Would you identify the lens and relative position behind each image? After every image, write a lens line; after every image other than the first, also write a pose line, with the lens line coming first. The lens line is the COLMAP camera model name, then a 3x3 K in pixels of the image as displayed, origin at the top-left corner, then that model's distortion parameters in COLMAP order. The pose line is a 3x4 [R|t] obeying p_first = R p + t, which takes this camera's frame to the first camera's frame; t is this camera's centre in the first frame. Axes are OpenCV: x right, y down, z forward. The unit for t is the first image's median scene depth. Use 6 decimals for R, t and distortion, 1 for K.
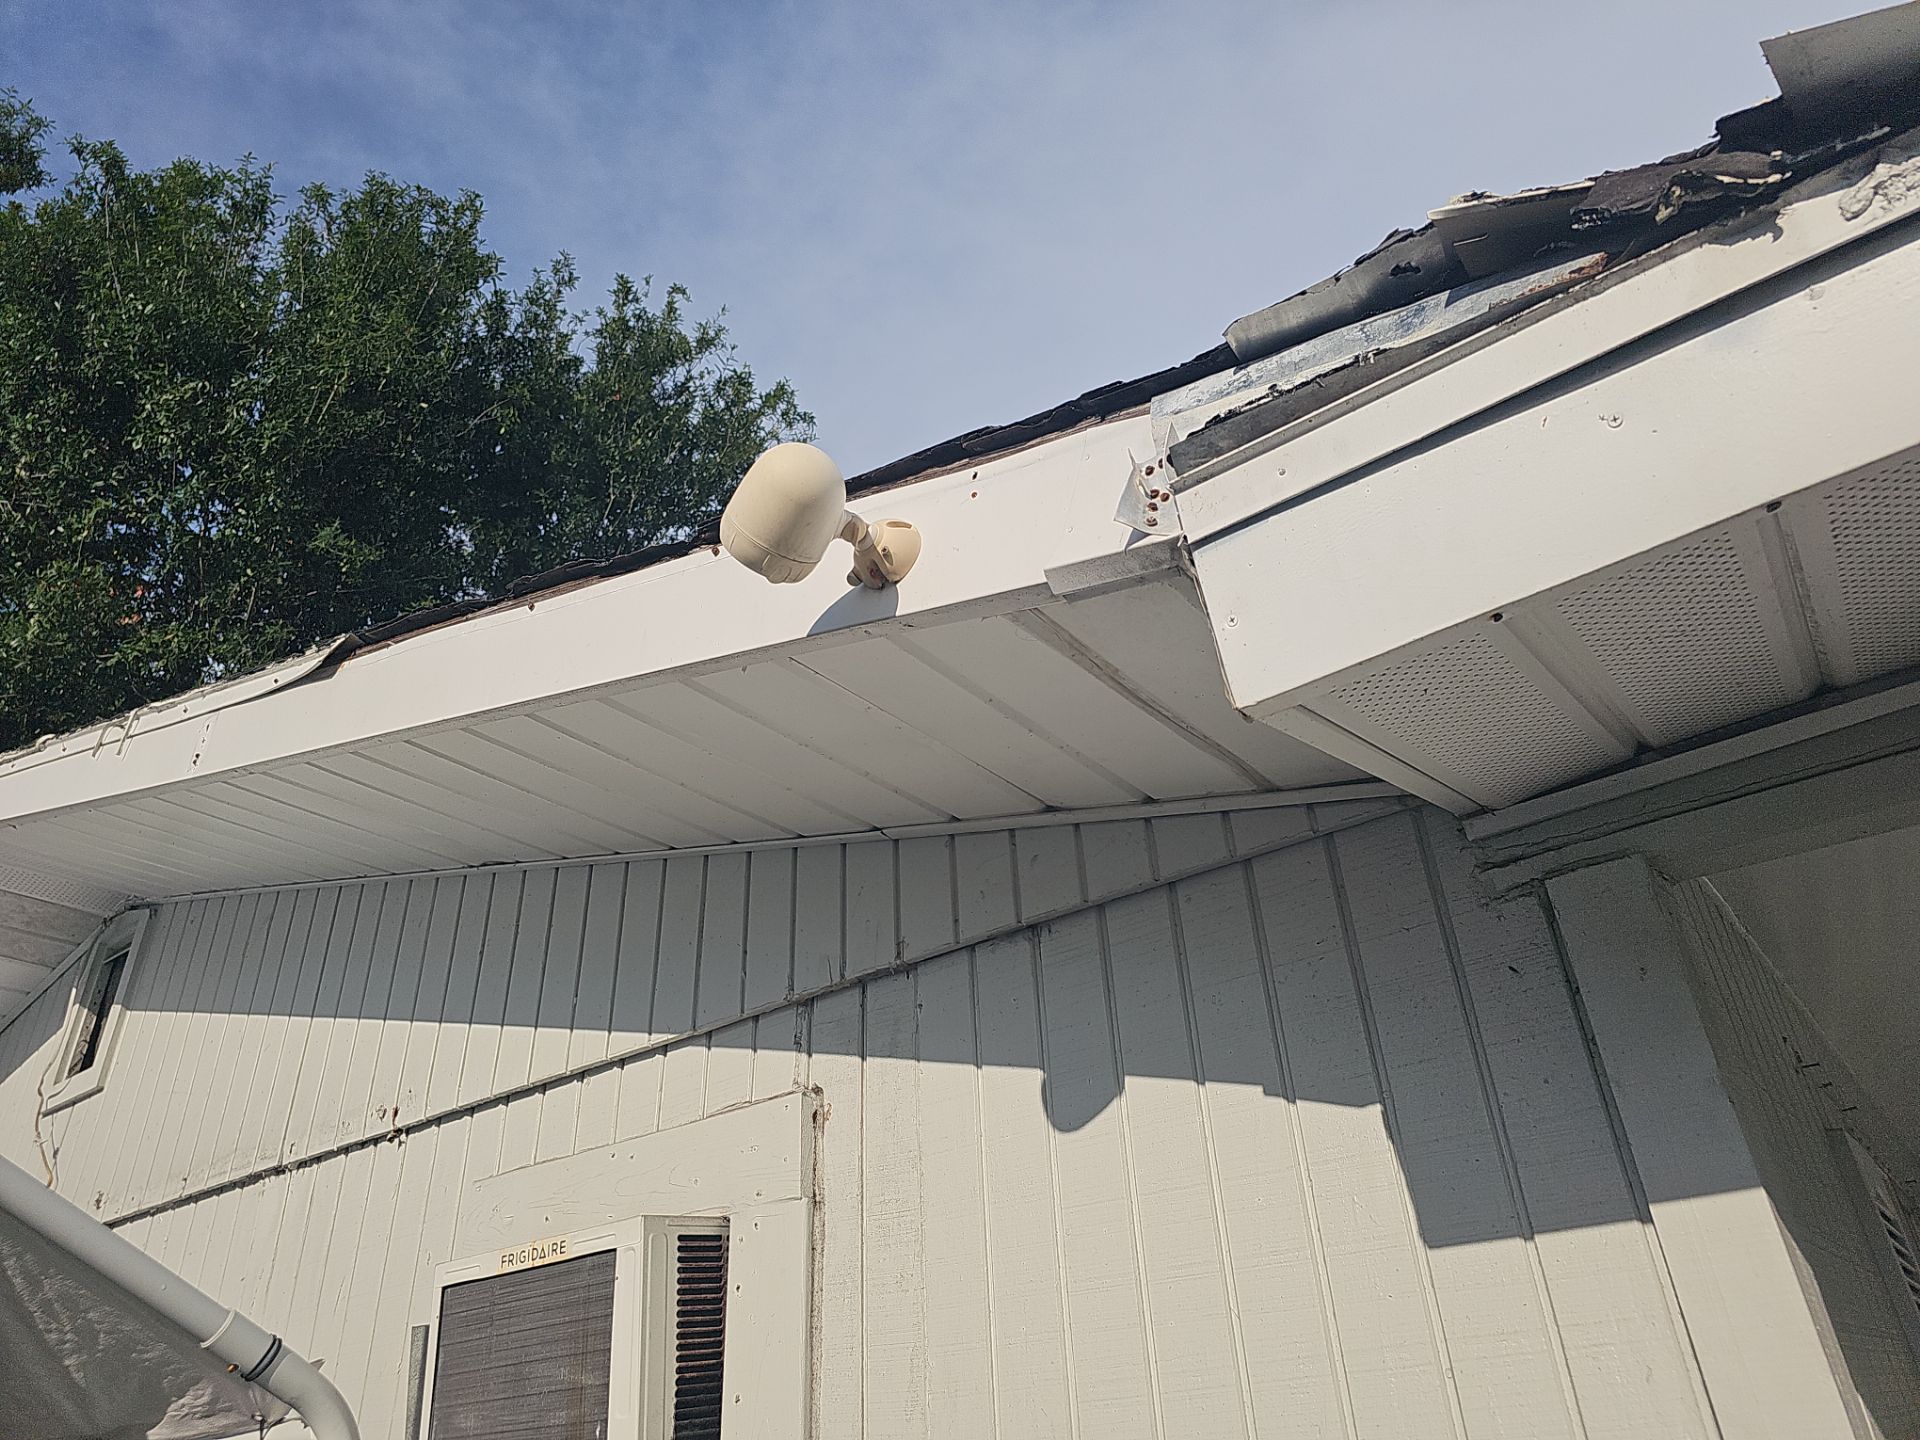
lens RADIAL K [[1280.6, 0, 978.8], [0, 1280.6, 686.8], [0, 0, 1]] dist [0.037124, -0.021946]
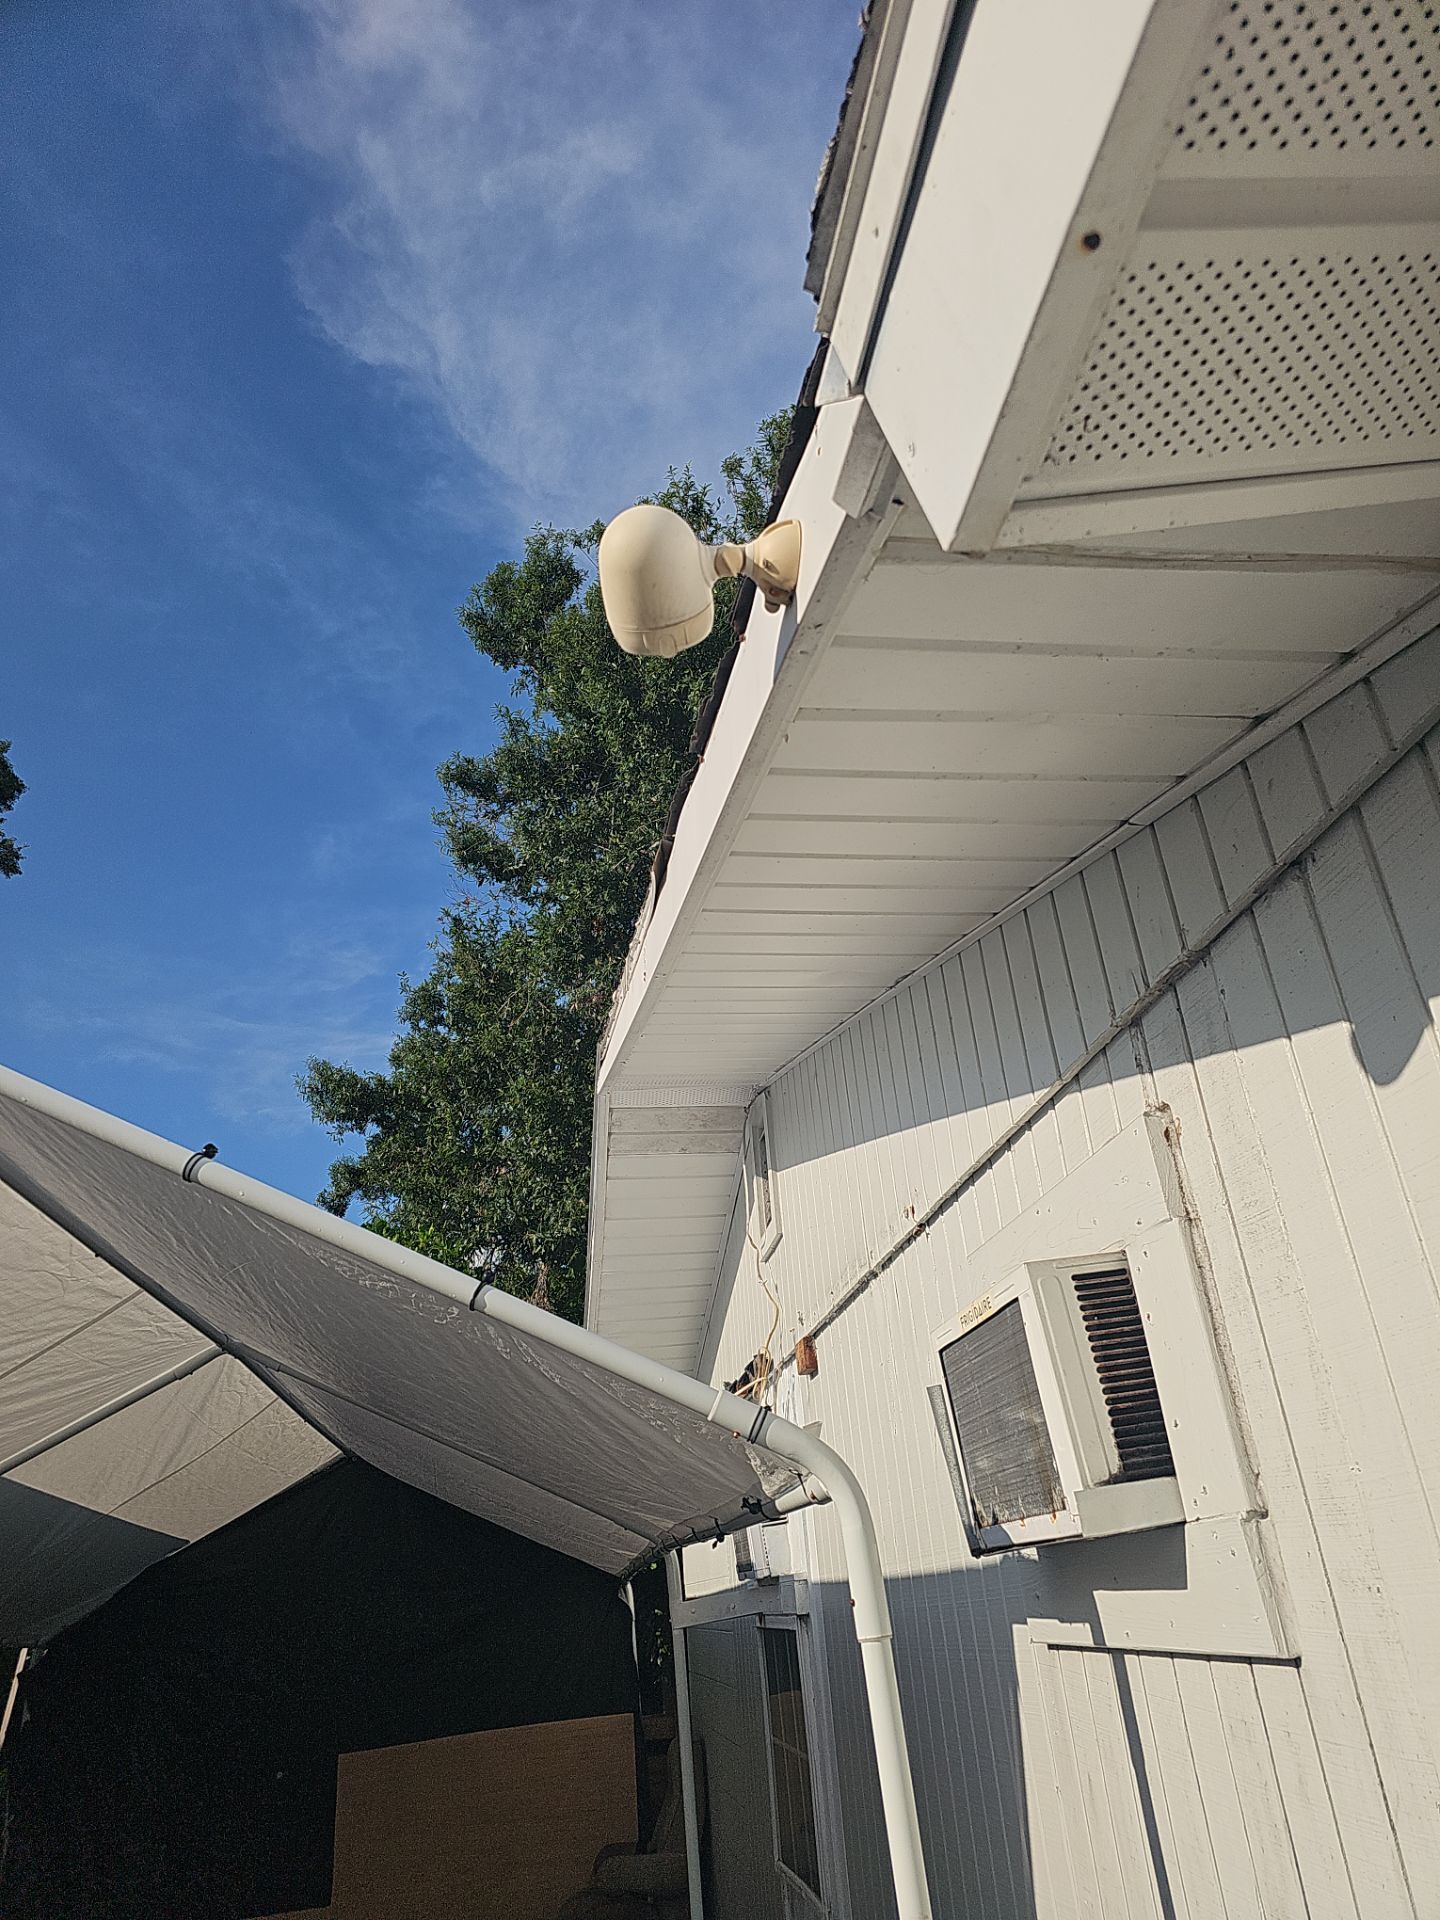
lens RADIAL K [[1280.6, 0, 719.1], [0, 1280.6, 945.8], [0, 0, 1]] dist [0.037124, -0.021946]
pose [[0.712864, -0.318358, -0.624878, 0.260160], [0.394301, 0.918799, -0.018283, 0.100429], [0.579958, -0.233357, 0.780508, 0.128243]]
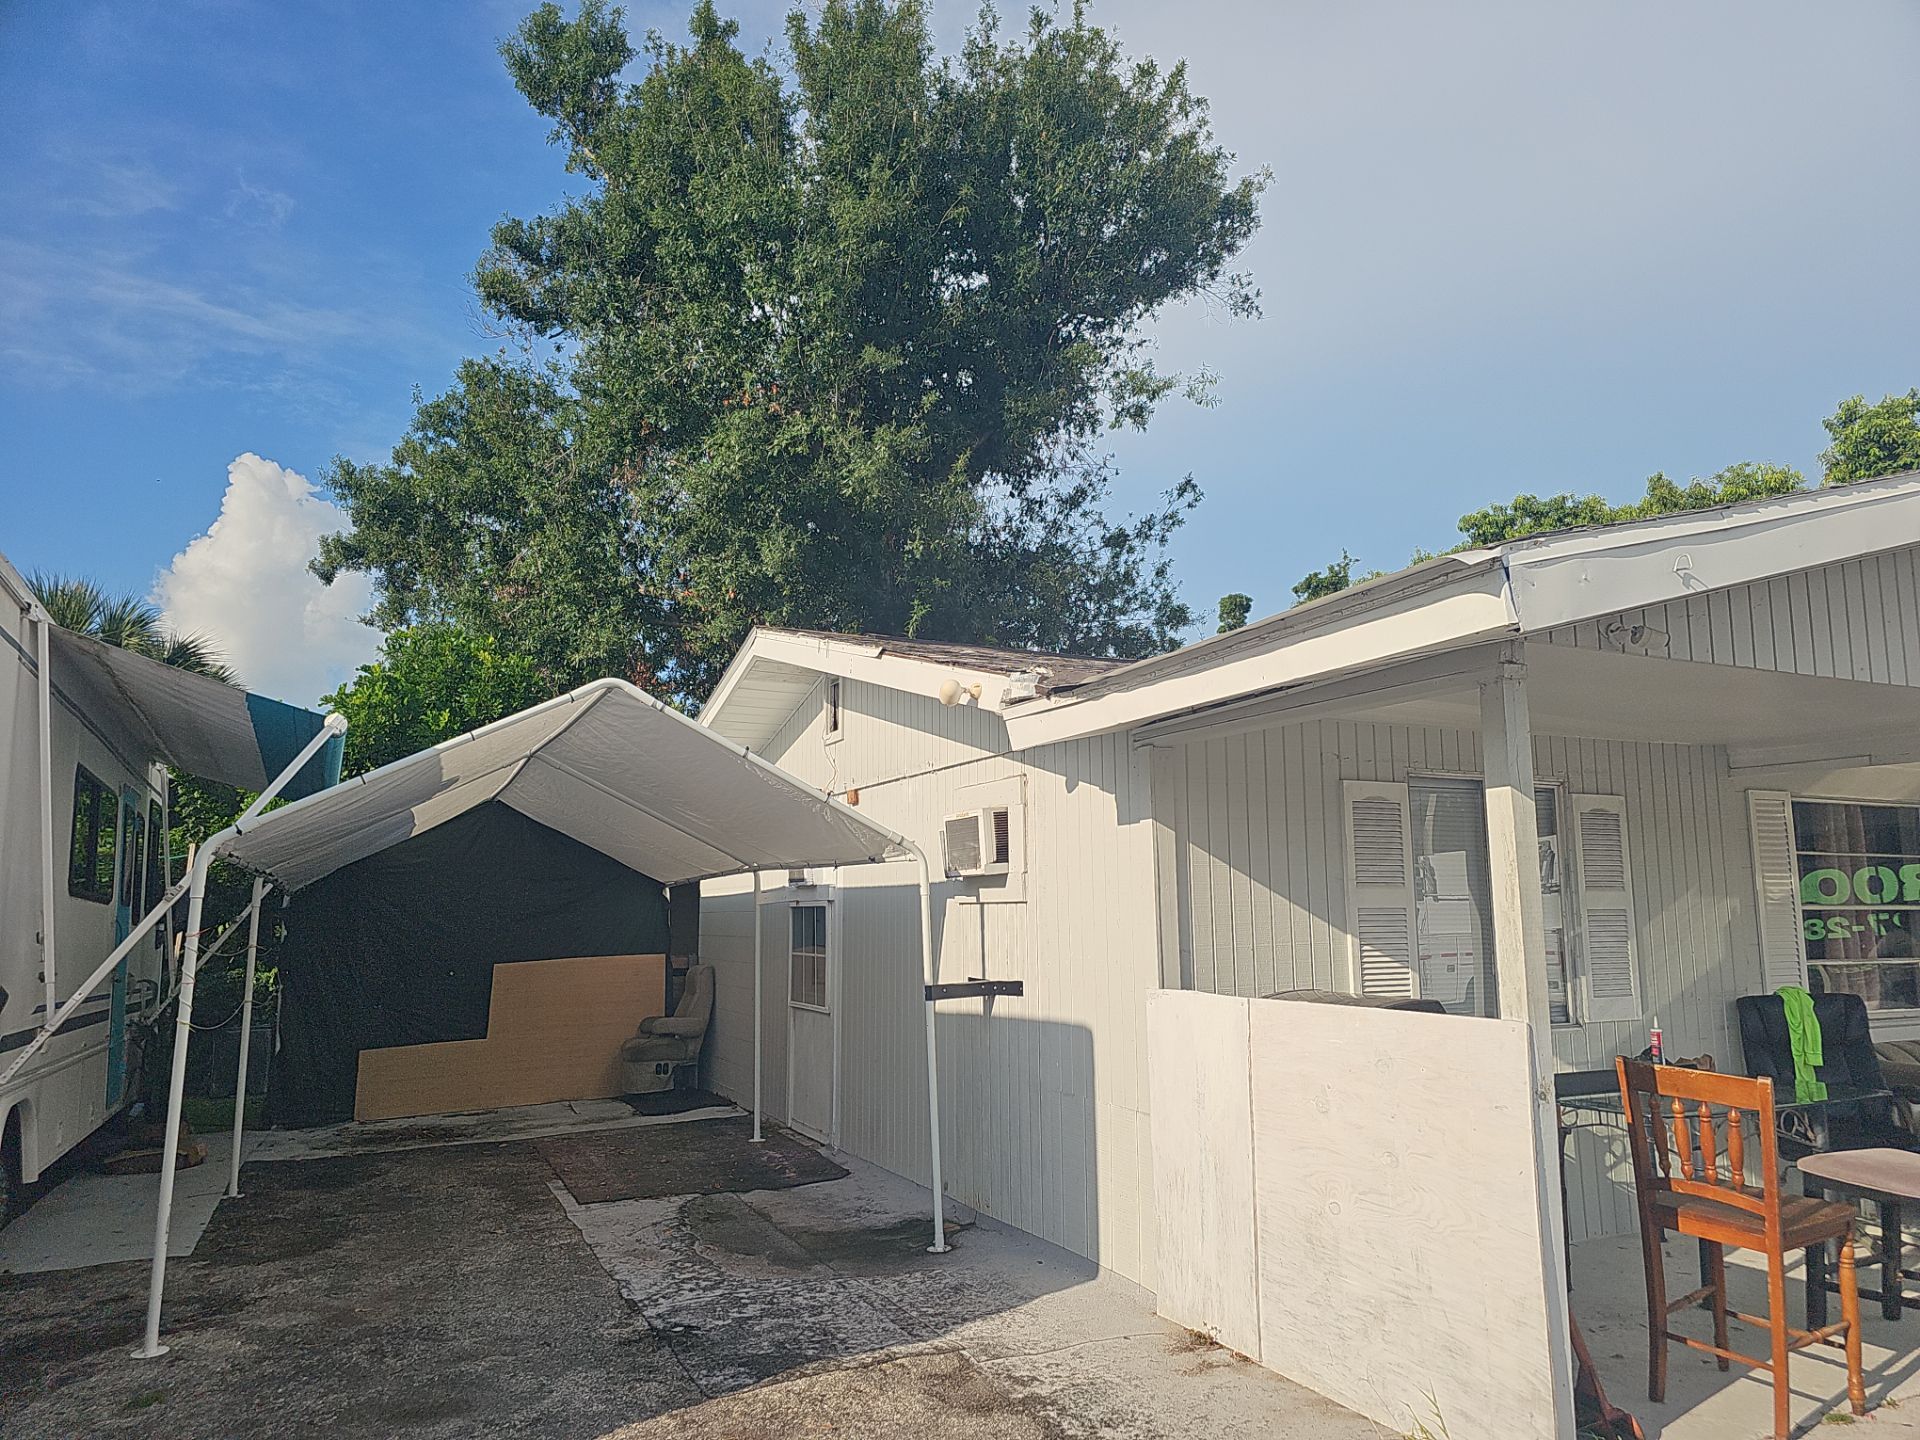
lens RADIAL K [[1305.5, 0, 964.1], [0, 1305.5, 726.7], [0, 0, 1]] dist [0.027072, -0.004324]
pose [[0.894174, -0.020900, -0.447231, 1.330989], [0.199471, 0.912889, 0.356153, -1.116254], [0.400828, -0.407673, 0.820451, -1.949611]]
